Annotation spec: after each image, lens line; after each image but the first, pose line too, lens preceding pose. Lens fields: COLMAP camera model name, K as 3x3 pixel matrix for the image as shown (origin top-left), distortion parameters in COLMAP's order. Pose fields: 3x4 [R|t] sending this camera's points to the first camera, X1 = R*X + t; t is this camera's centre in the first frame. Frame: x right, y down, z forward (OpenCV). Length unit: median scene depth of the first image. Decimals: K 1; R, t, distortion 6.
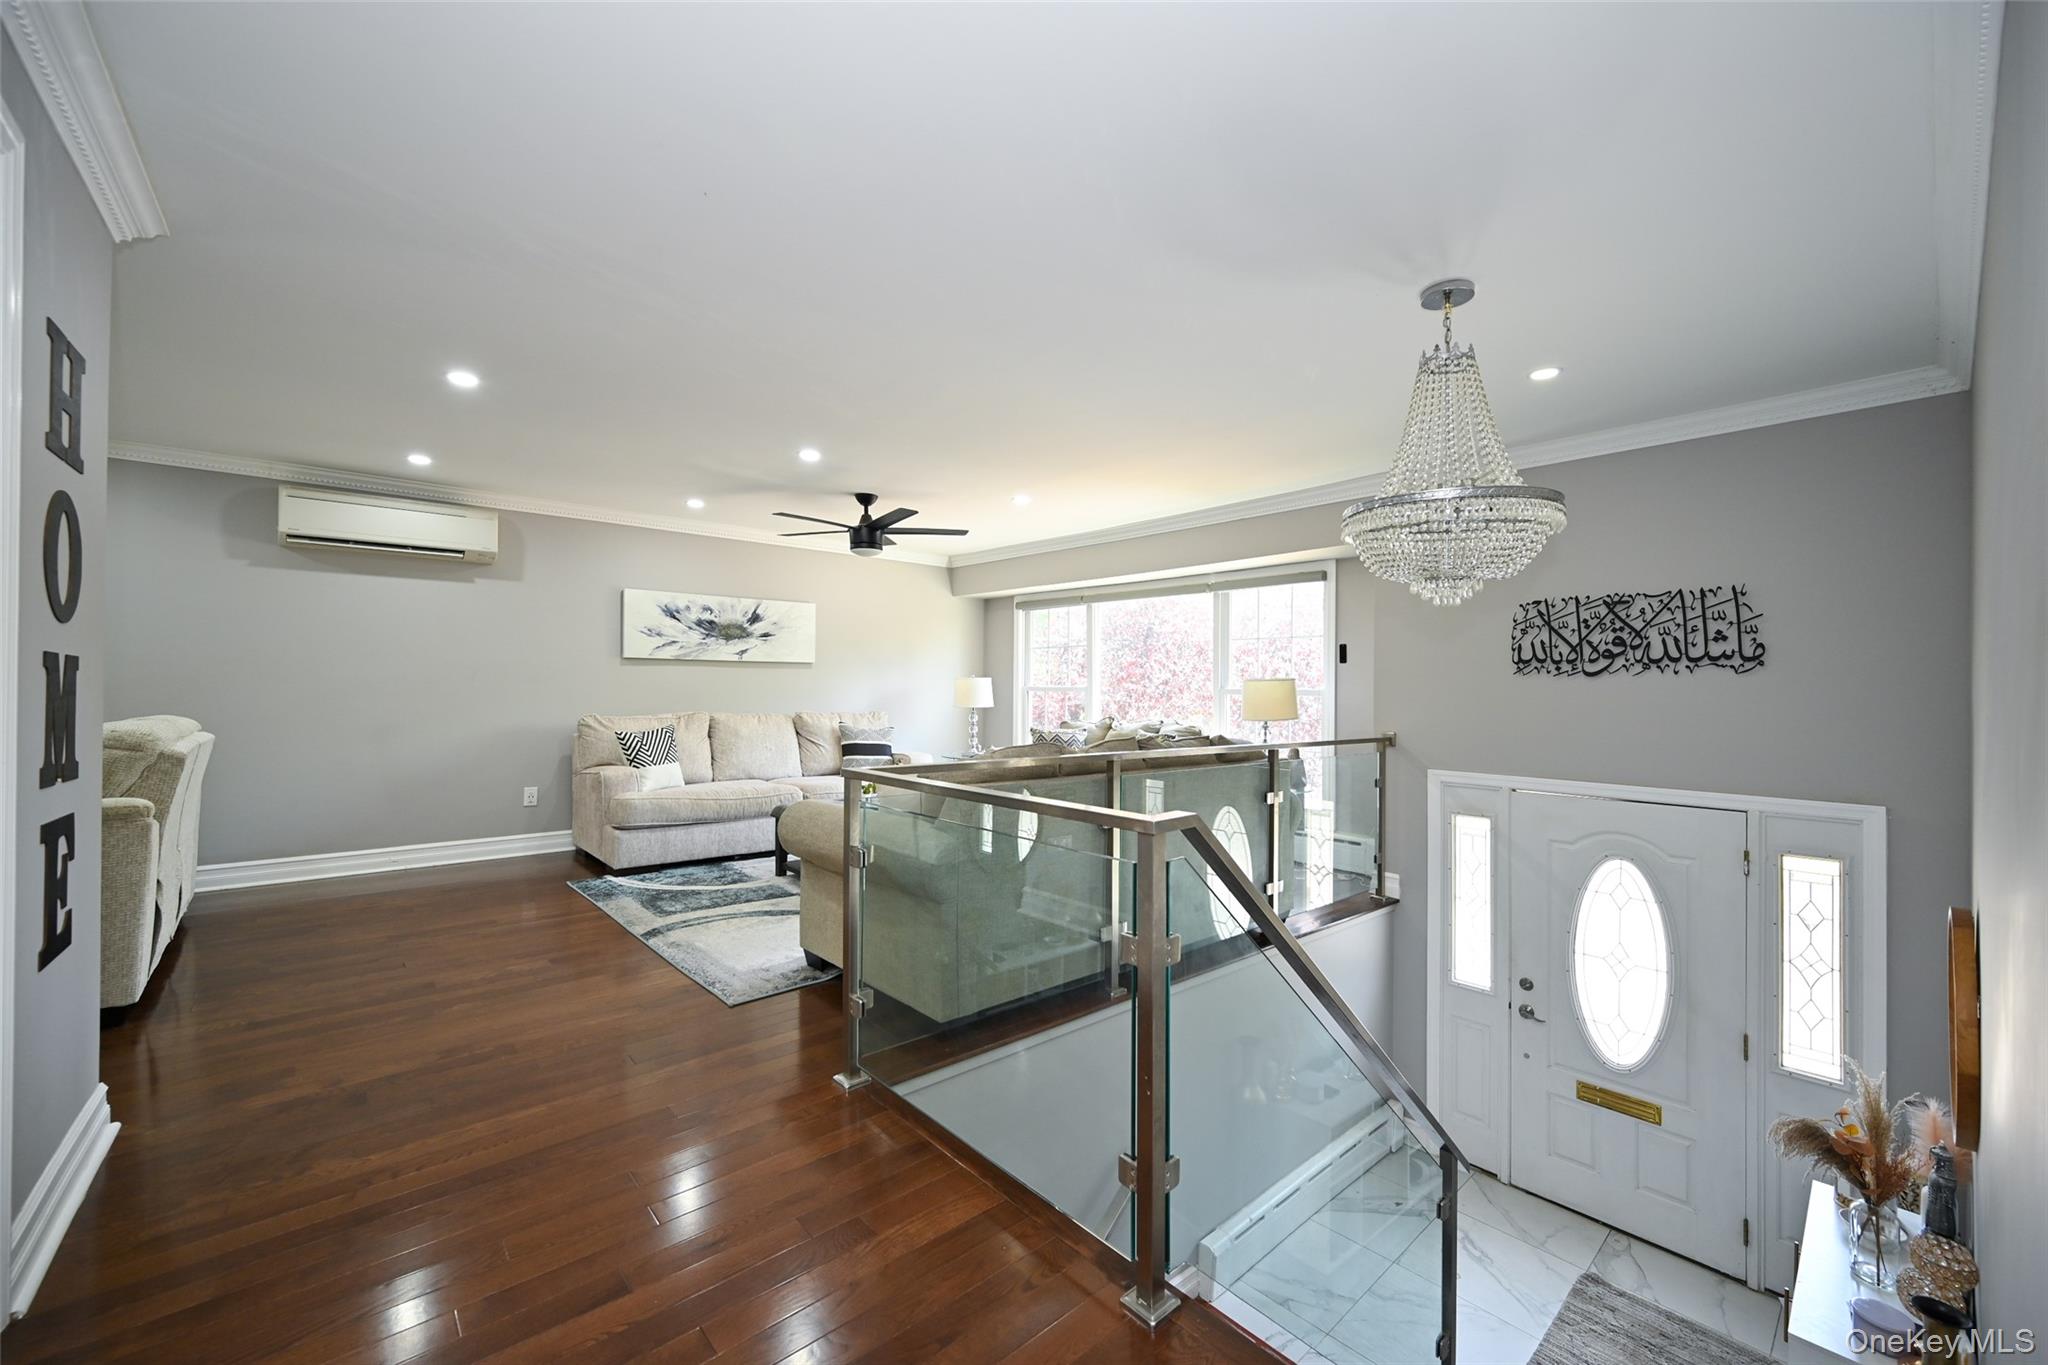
lens RADIAL K [[804.3, 0, 1027.8], [0, 804.3, 684.2], [0, 0, 1]] dist [0.009853, 0.000034]
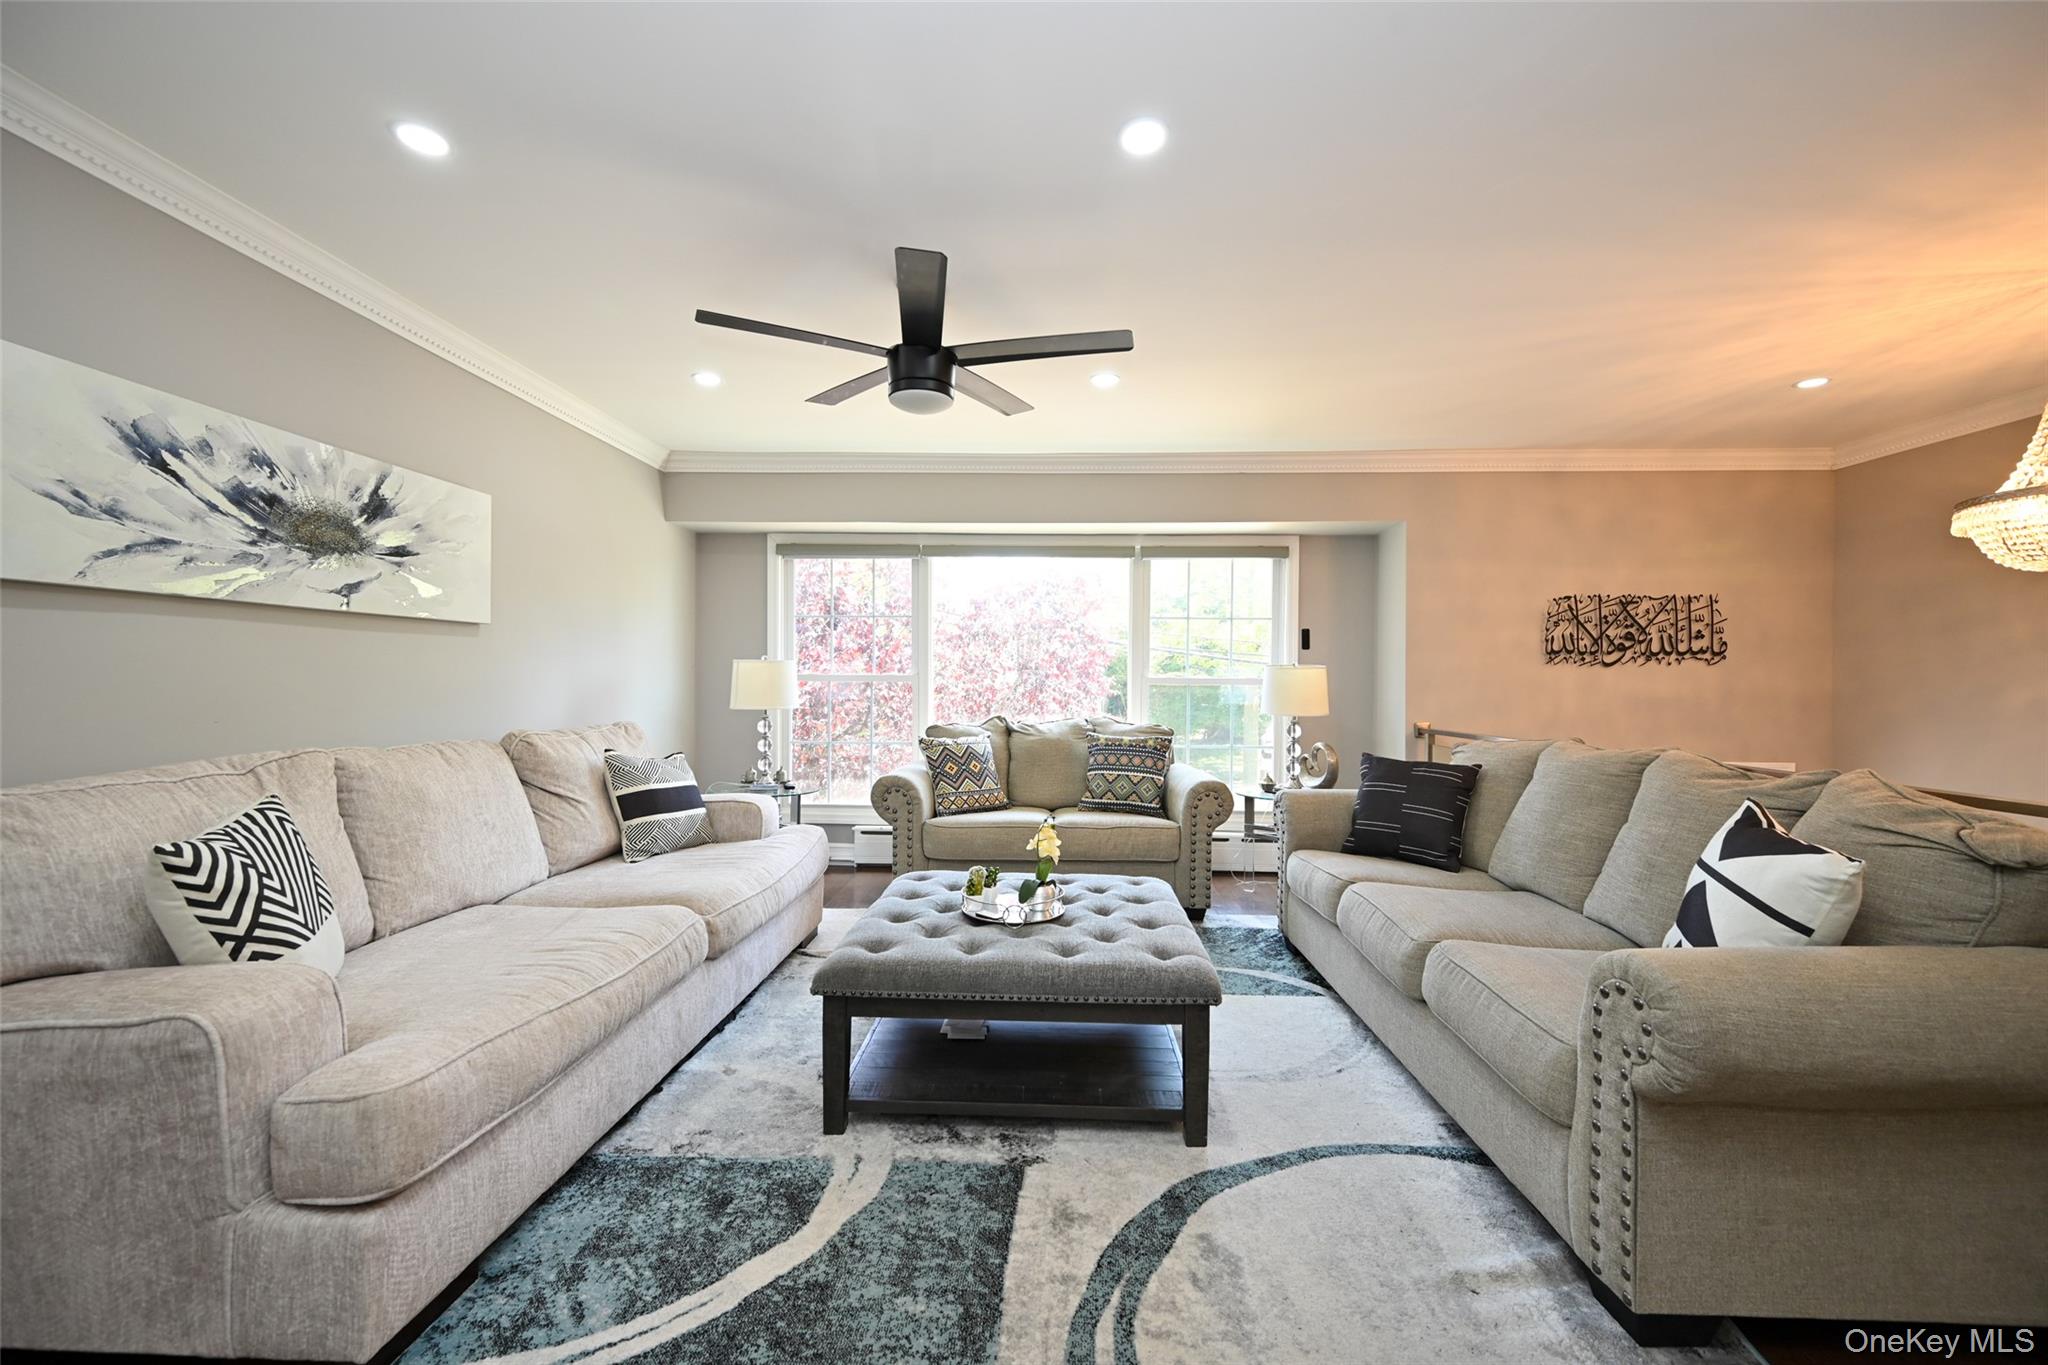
lens RADIAL K [[804.3, 0, 1011.0], [0, 804.3, 681.0], [0, 0, 1]] dist [0.009853, 0.000034]
pose [[0.689955, -0.008036, 0.723807, -0.667595], [-0.003248, 0.999894, 0.014197, -0.002679], [-0.723845, -0.012146, 0.689856, 0.791170]]
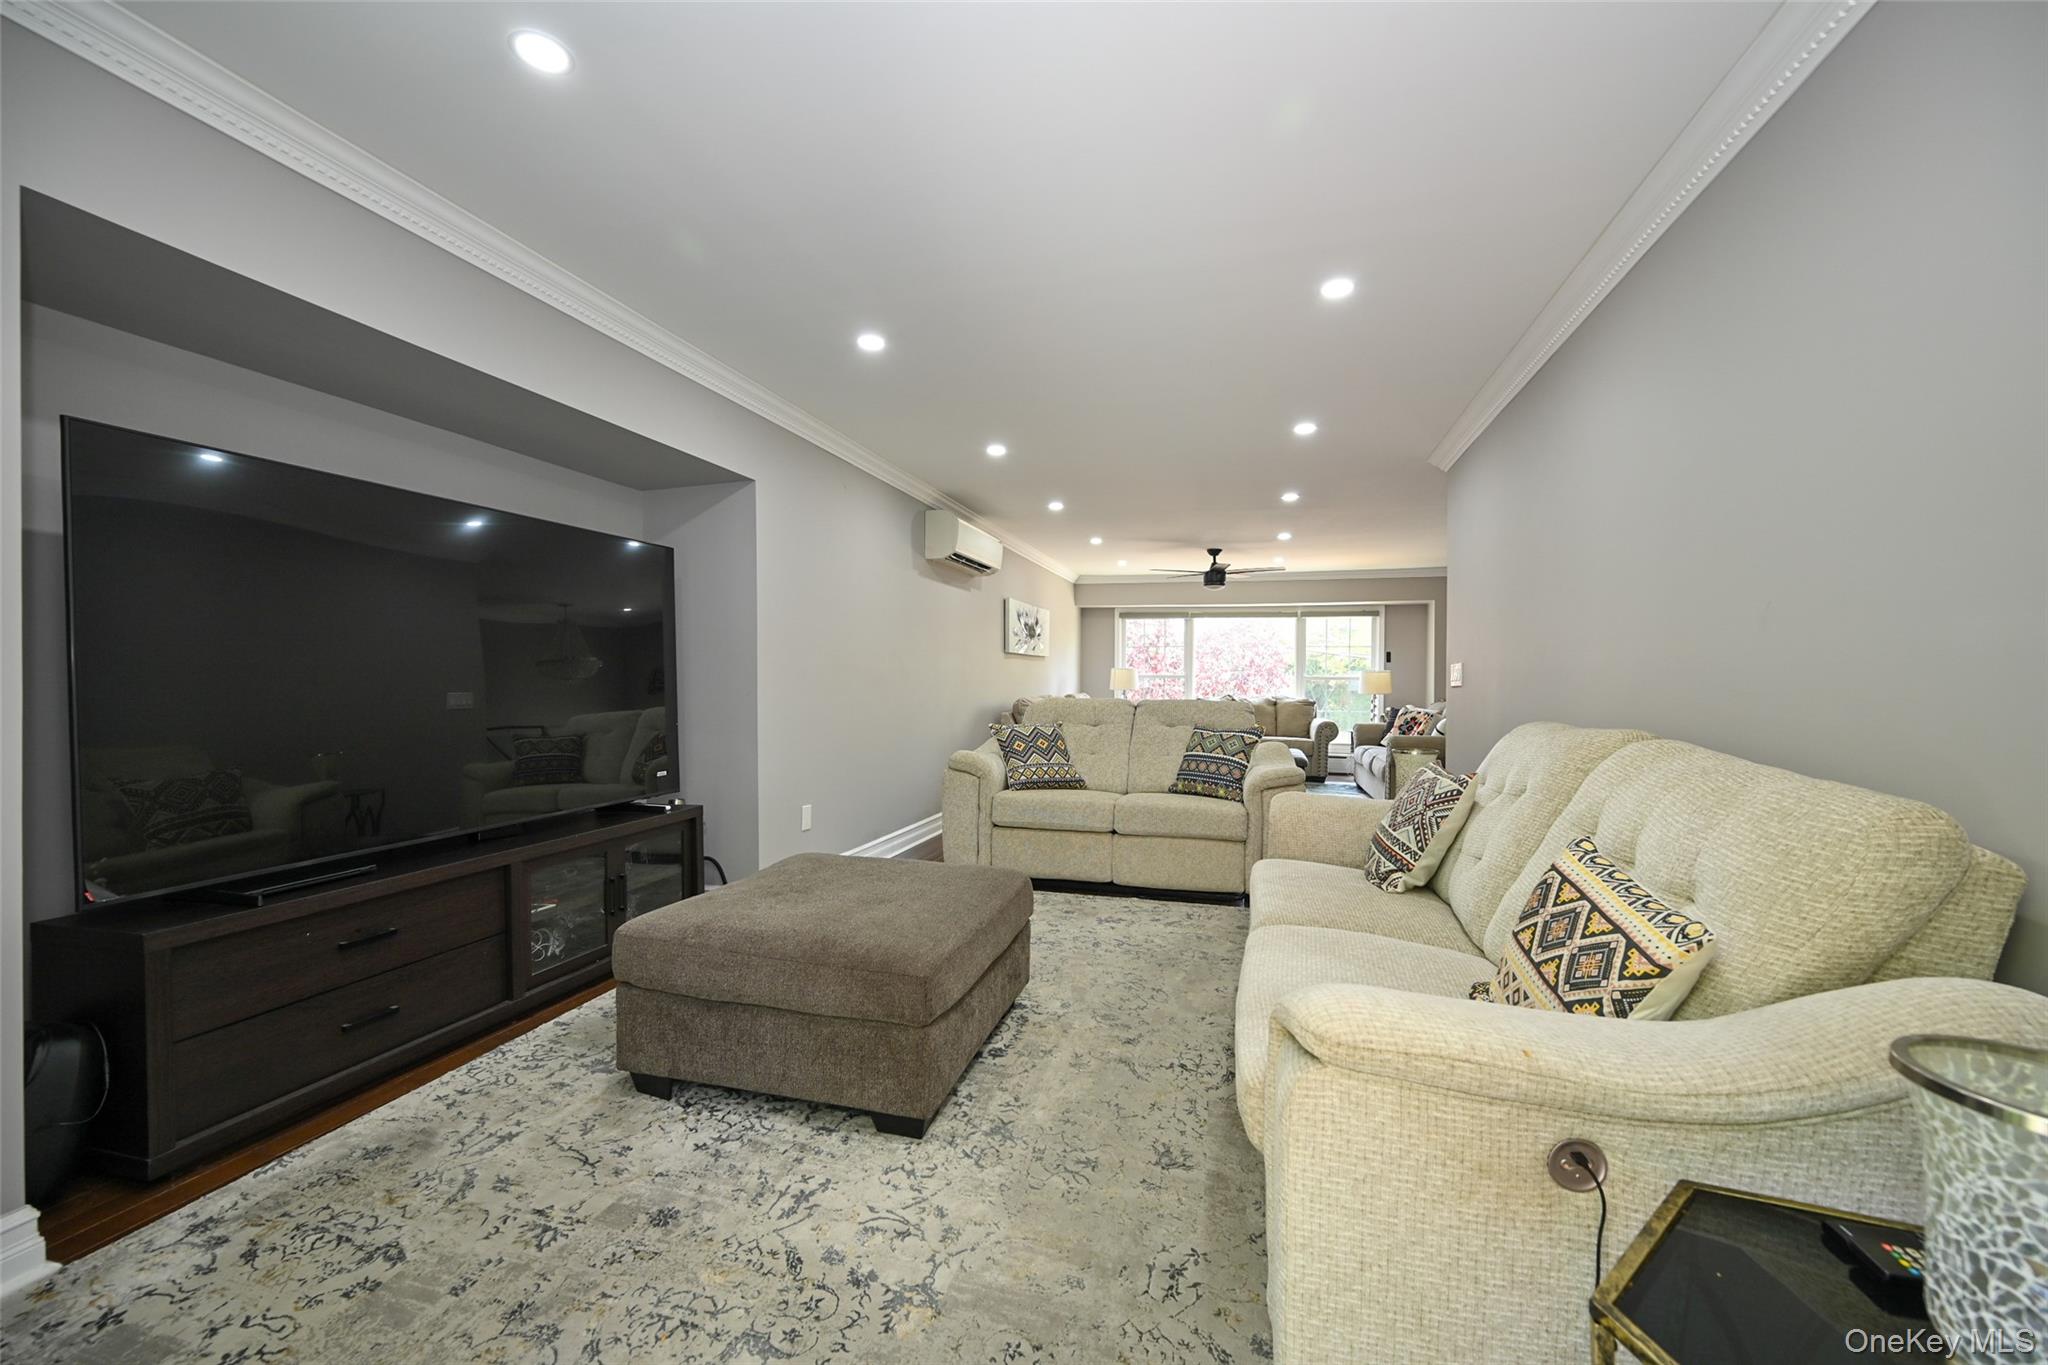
lens RADIAL K [[804.3, 0, 1019.8], [0, 804.3, 679.0], [0, 0, 1]] dist [0.009853, 0.000034]
pose [[0.829169, -0.005513, 0.558971, -1.733114], [-0.002697, 0.999900, 0.013863, -0.015306], [-0.558992, -0.013002, 0.829071, -0.067142]]
